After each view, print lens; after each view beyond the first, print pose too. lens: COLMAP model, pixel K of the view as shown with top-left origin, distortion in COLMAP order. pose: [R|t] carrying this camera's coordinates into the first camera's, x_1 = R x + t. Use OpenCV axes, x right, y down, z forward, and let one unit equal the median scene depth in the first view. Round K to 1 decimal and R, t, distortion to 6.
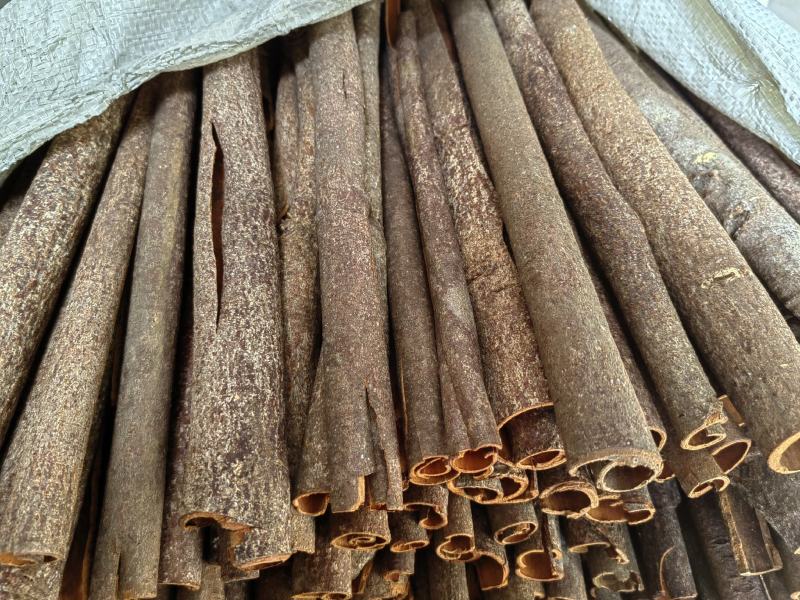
lens RADIAL K [[619.7, 0, 402.4], [0, 619.7, 295.2], [0, 0, 1]] dist [0.030333, -0.049061]
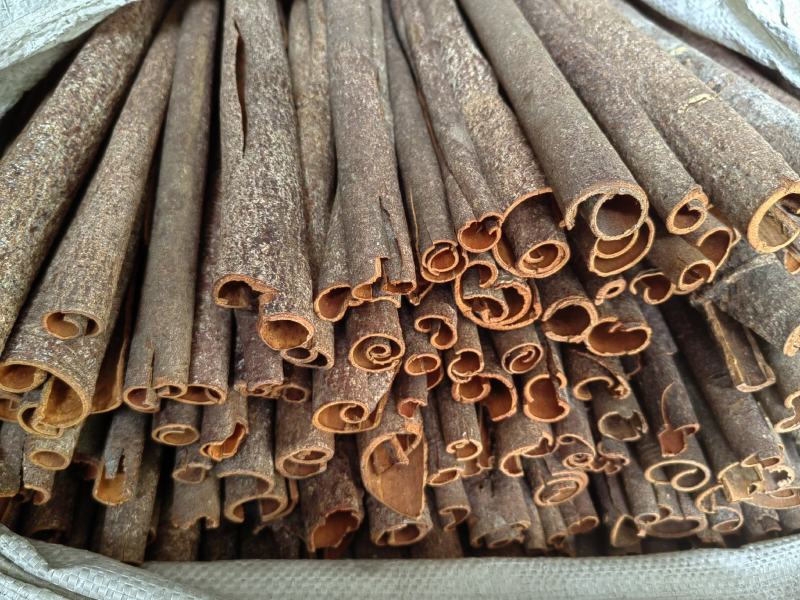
lens RADIAL K [[619.7, 0, 402.3], [0, 619.7, 300.9], [0, 0, 1]] dist [0.030333, -0.049061]
pose [[0.999669, -0.025708, 0.001208, -0.021358], [0.025689, 0.993928, -0.106996, 0.405809], [0.001550, 0.106992, 0.994259, -0.067562]]
